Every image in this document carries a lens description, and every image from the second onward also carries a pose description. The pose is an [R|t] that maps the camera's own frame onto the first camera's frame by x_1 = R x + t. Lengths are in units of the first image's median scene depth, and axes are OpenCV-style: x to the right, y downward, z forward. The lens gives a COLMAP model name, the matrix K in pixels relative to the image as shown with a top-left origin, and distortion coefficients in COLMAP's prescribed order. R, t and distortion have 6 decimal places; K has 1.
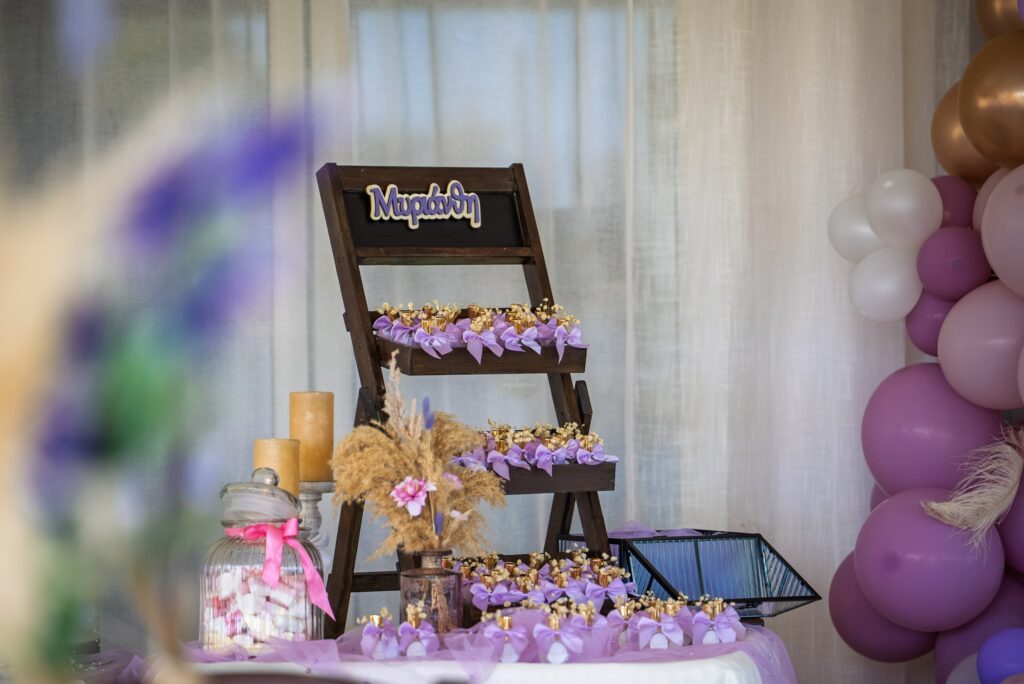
lens RADIAL K [[4282.6, 0, 512.0], [0, 4282.6, 342.0], [0, 0, 1]] dist [0.209359, 2.403113]
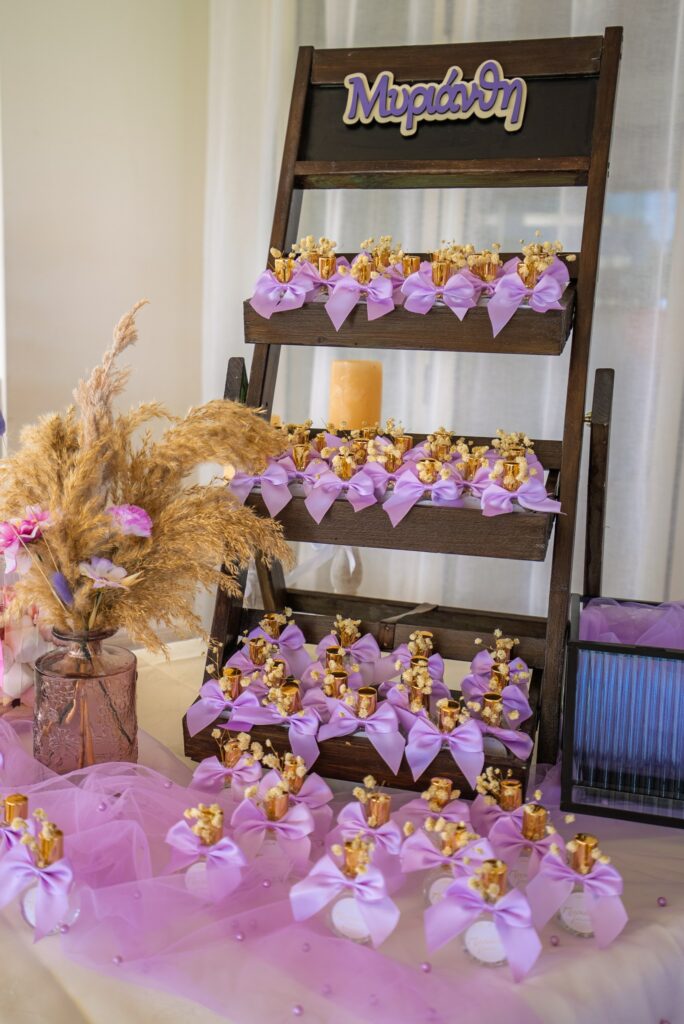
lens RADIAL K [[1052.0, 0, 342.0], [0, 1052.0, 512.0], [0, 0, 1]] dist [0.021342, 0.011283]
pose [[0.643423, 0.171636, -0.746021, 0.110052], [-0.040273, 0.980780, 0.190913, 0.001666], [0.764451, -0.092794, 0.637969, 0.872892]]
